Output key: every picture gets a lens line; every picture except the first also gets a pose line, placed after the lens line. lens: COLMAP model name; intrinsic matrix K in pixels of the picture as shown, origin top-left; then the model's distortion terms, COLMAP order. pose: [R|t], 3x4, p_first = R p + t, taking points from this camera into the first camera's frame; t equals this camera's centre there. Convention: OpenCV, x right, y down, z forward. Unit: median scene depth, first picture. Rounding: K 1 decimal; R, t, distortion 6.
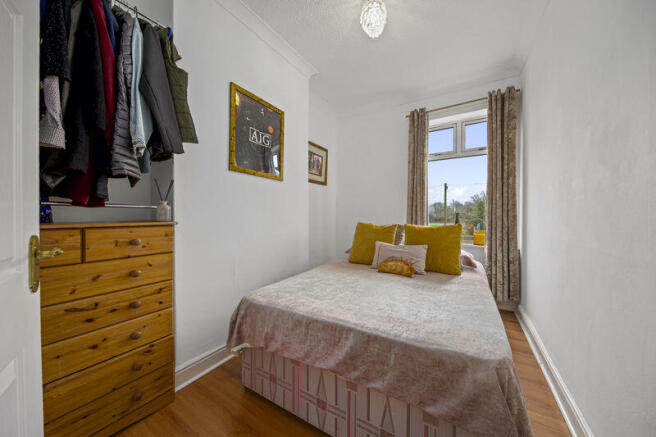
lens RADIAL K [[212.7, 0, 328.9], [0, 212.7, 215.4], [0, 0, 1]] dist [-0.000158, -0.000109]
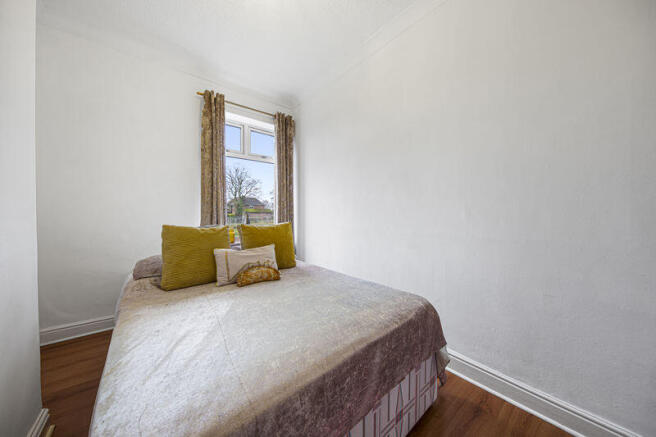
lens RADIAL K [[212.7, 0, 328.9], [0, 212.7, 215.4], [0, 0, 1]] dist [-0.000158, -0.000109]
pose [[0.354547, -0.000866, 0.935038, -0.273619], [-0.000582, 0.999999, 0.001147, 0.003154], [-0.935038, -0.000951, 0.354546, 0.303868]]
